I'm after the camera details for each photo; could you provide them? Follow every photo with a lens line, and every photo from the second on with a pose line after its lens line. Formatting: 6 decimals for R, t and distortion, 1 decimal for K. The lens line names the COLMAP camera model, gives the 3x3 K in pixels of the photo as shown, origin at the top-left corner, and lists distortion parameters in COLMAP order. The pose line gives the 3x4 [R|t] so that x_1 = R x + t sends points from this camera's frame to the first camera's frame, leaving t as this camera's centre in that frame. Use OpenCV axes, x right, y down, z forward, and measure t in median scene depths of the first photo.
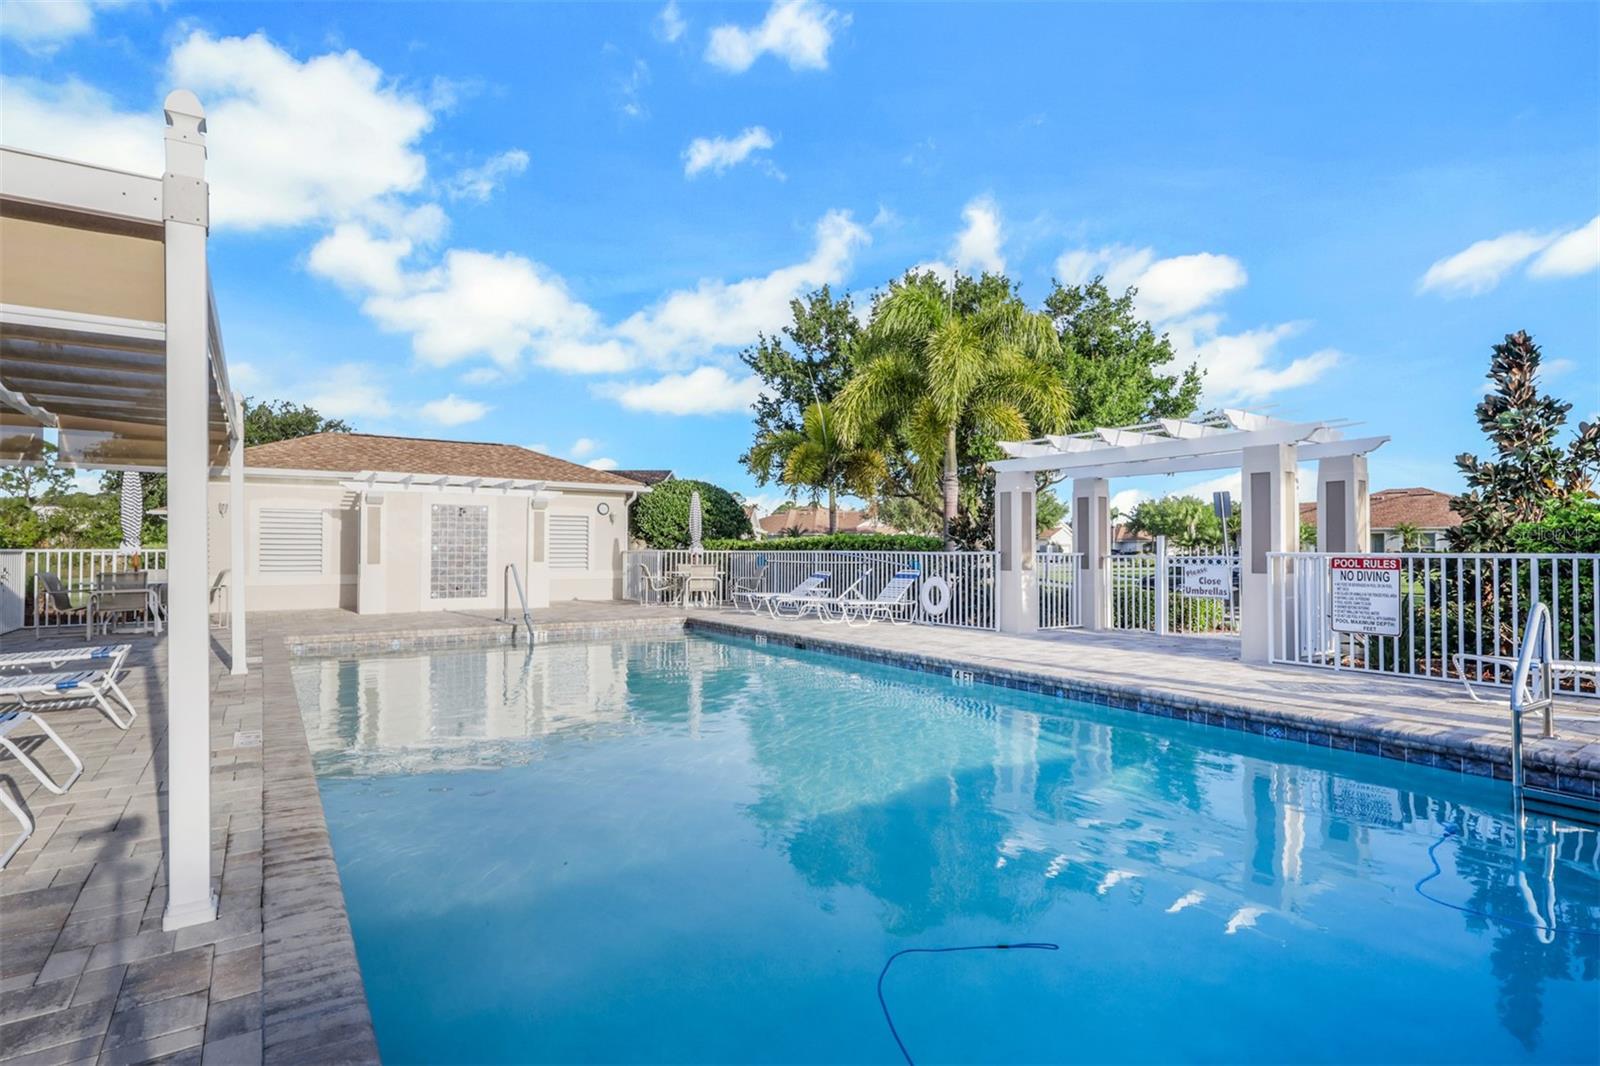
lens RADIAL K [[790.2, 0, 800.0], [0, 790.2, 533.0], [0, 0, 1]] dist [-0.000872, -0.000132]
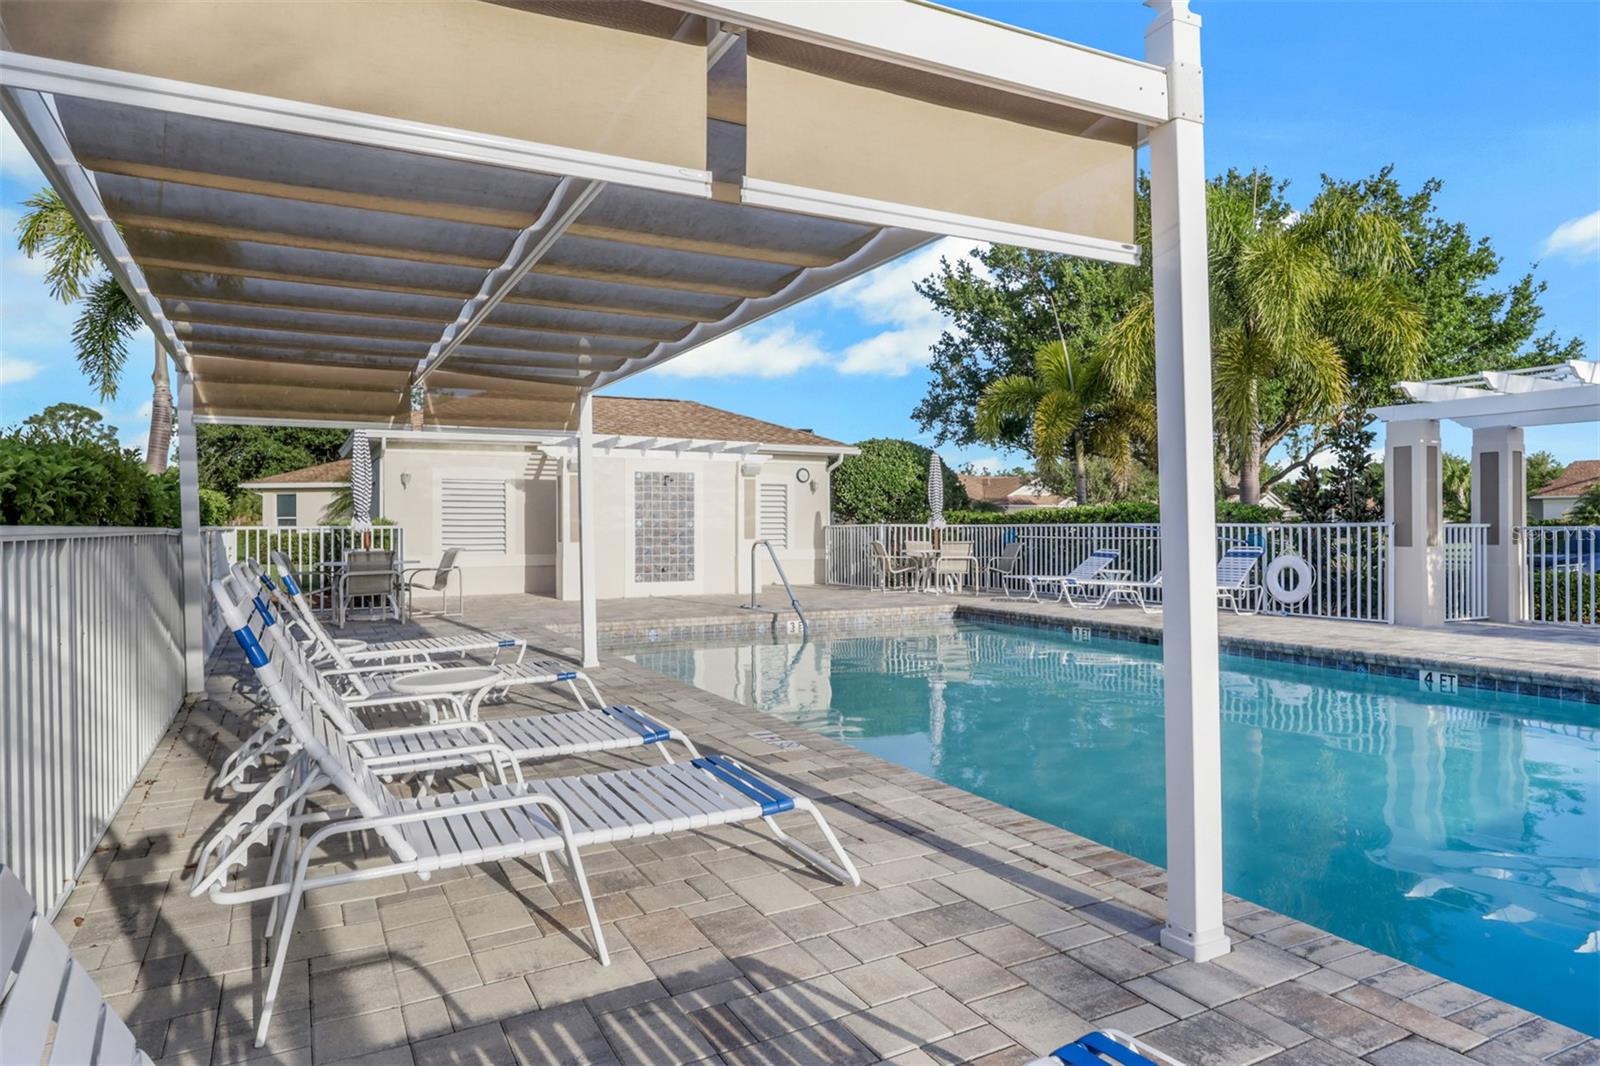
lens RADIAL K [[958.7, 0, 800.0], [0, 958.7, 533.0], [0, 0, 1]] dist [-0.000205, 0.000639]
pose [[0.994219, -0.004638, -0.107274, -0.174063], [0.007723, 0.999568, 0.028360, 0.001685], [0.107096, -0.029025, 0.993825, -0.008828]]
